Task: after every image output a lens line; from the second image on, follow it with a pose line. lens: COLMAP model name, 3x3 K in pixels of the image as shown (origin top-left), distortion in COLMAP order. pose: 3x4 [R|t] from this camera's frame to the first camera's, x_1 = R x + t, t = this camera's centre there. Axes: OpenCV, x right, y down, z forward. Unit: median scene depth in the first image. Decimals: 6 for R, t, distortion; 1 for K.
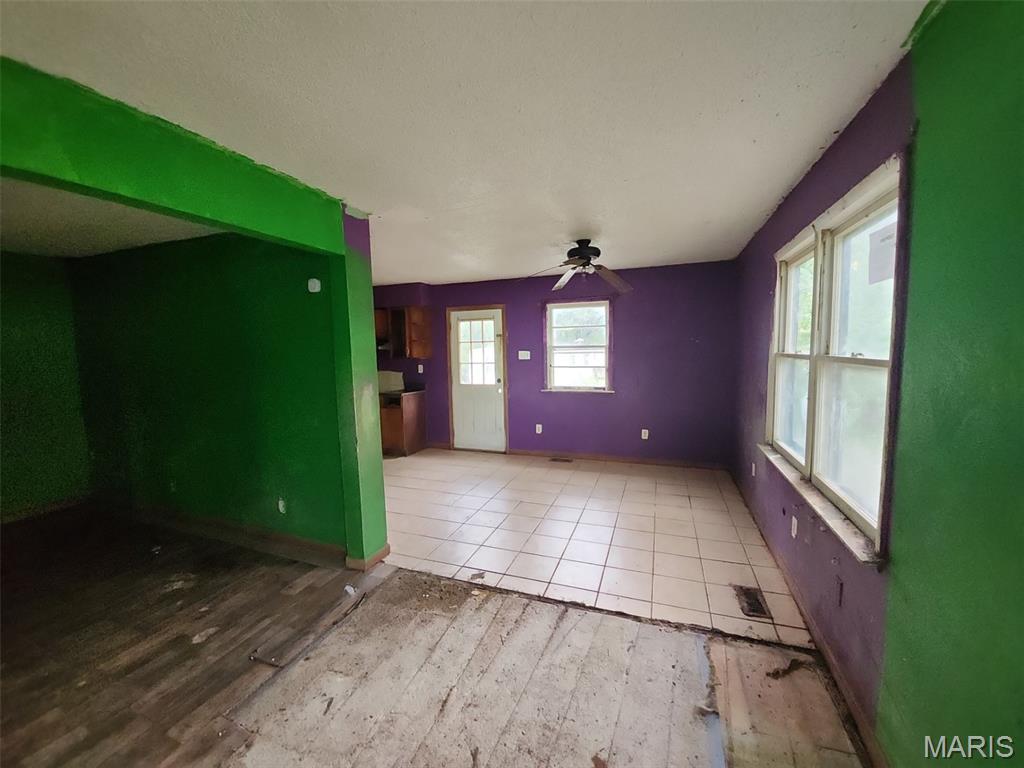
lens RADIAL K [[406.7, 0, 512.0], [0, 406.7, 384.0], [0, 0, 1]] dist [-0.002119, -0.009181]
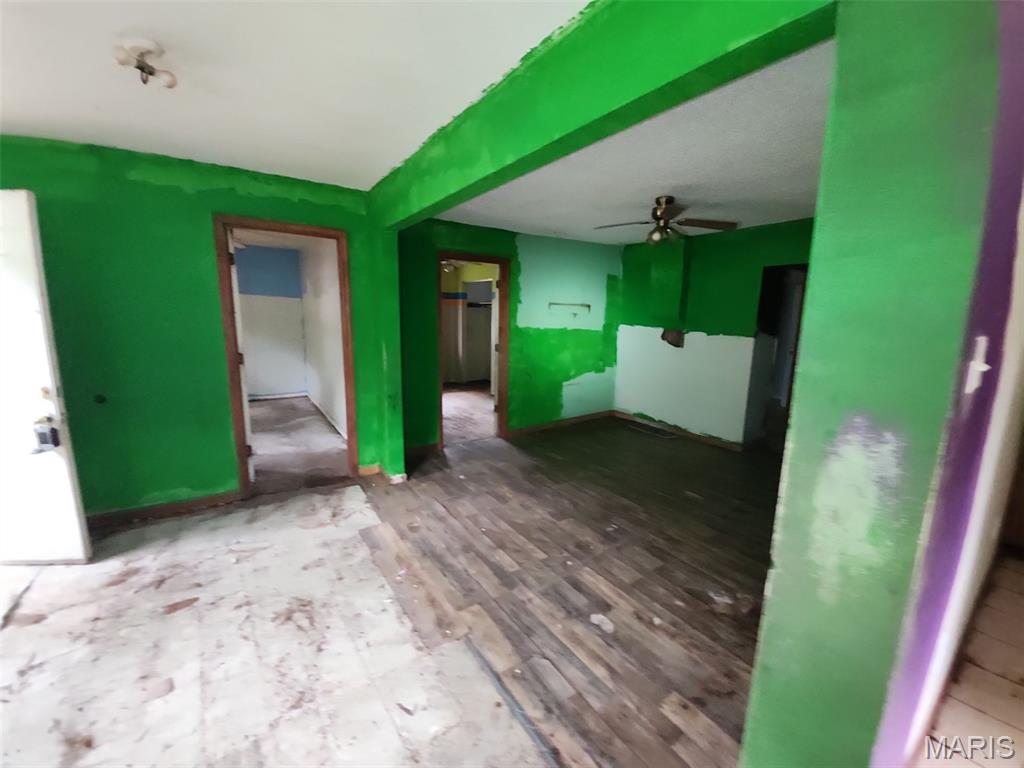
lens RADIAL K [[406.7, 0, 512.0], [0, 406.7, 384.0], [0, 0, 1]] dist [-0.002119, -0.009181]
pose [[-0.576407, 0.143947, -0.804385, 0.006936], [-0.084800, 0.968511, 0.234084, -0.038765], [0.812751, 0.203139, -0.546050, 0.483363]]
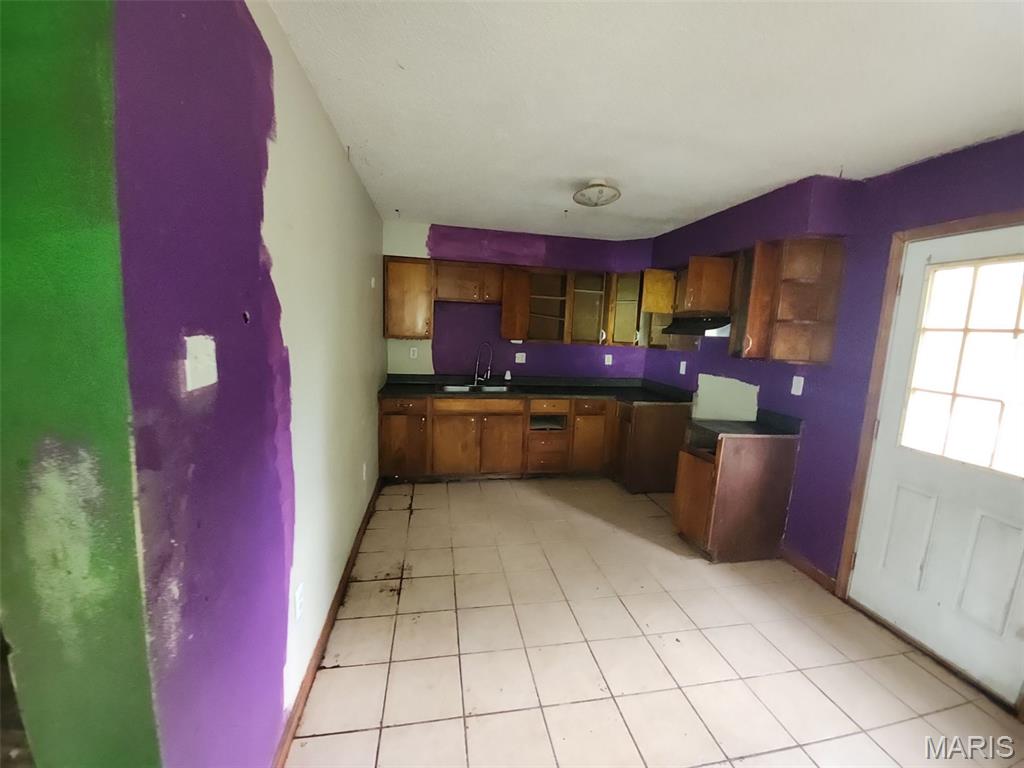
lens RADIAL K [[406.7, 0, 512.0], [0, 406.7, 384.0], [0, 0, 1]] dist [-0.002119, -0.009181]
pose [[0.514489, 0.153690, -0.843611, -0.011730], [-0.127955, 0.986552, 0.101696, -0.049584], [0.847897, 0.055622, 0.527236, 0.562927]]
